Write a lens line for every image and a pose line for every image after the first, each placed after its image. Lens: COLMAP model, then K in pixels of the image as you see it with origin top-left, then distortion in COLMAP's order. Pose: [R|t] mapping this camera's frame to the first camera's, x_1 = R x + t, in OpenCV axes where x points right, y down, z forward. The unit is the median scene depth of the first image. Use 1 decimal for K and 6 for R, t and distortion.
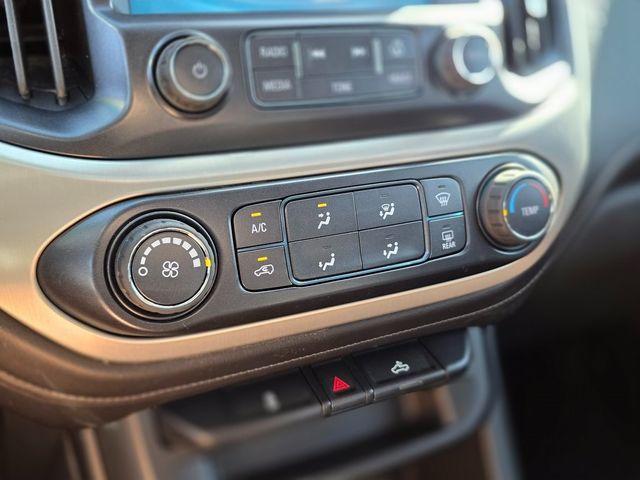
lens RADIAL K [[619.2, 0, 320.0], [0, 619.2, 240.0], [0, 0, 1]] dist [0.006894, 0.000265]
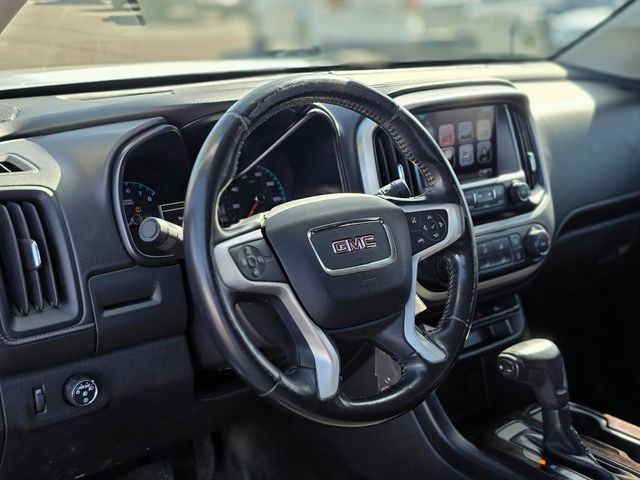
lens RADIAL K [[834.5, 0, 320.0], [0, 834.5, 240.0], [0, 0, 1]] dist [0.028587, 0.034524]
pose [[0.966779, -0.053294, 0.249995, -1.548648], [0.071333, 0.995420, -0.063652, 0.101395], [-0.245457, 0.079370, 0.966153, -2.368601]]
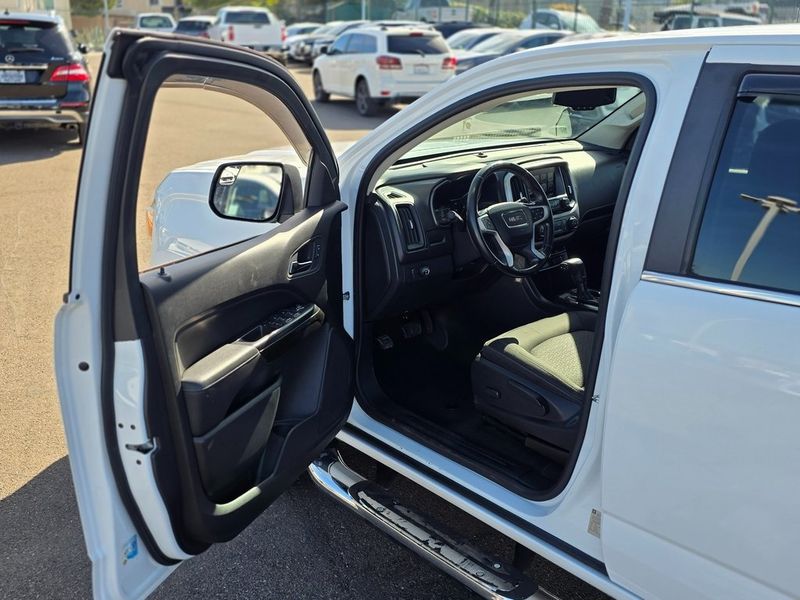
lens RADIAL K [[774.0, 0, 400.0], [0, 774.0, 300.0], [0, 0, 1]] dist [0.006894, 0.000265]
pose [[0.948916, -0.092063, 0.301799, -4.069905], [0.101984, 0.994637, -0.017244, 0.727080], [-0.298593, 0.047141, 0.953216, -6.408203]]
